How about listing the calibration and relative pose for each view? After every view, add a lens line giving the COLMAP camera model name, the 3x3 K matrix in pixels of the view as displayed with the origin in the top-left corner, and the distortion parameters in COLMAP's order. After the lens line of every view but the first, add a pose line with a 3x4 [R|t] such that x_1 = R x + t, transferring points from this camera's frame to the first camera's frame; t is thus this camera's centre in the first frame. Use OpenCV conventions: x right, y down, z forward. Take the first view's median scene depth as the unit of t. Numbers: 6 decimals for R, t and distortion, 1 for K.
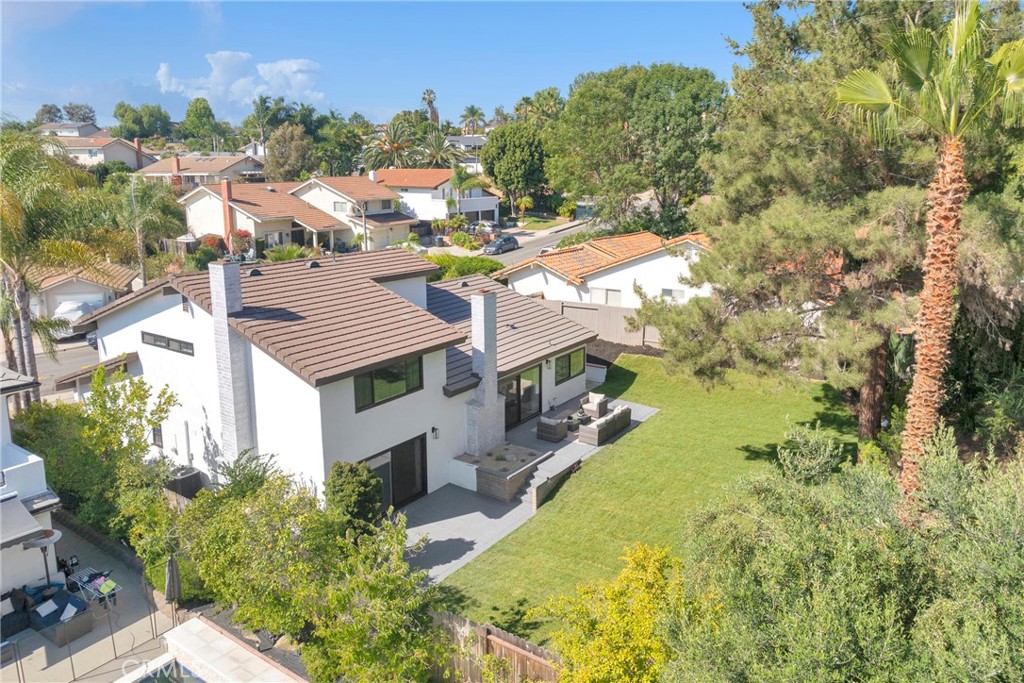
lens RADIAL K [[708.9, 0, 512.0], [0, 708.9, 341.5], [0, 0, 1]] dist [-0.031883, -0.001974]
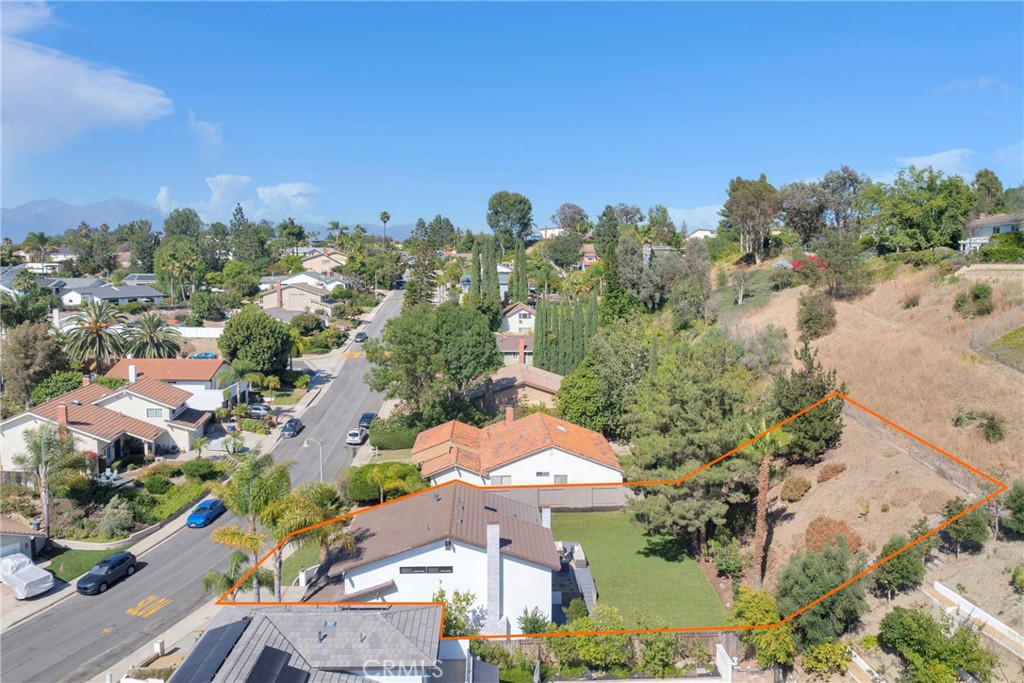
lens RADIAL K [[708.9, 0, 512.0], [0, 708.9, 341.5], [0, 0, 1]] dist [-0.031883, -0.001974]
pose [[0.796723, -0.057311, 0.601621, -0.449788], [0.137279, 0.986632, -0.087811, -0.126866], [-0.588546, 0.152551, 0.793941, -0.217545]]
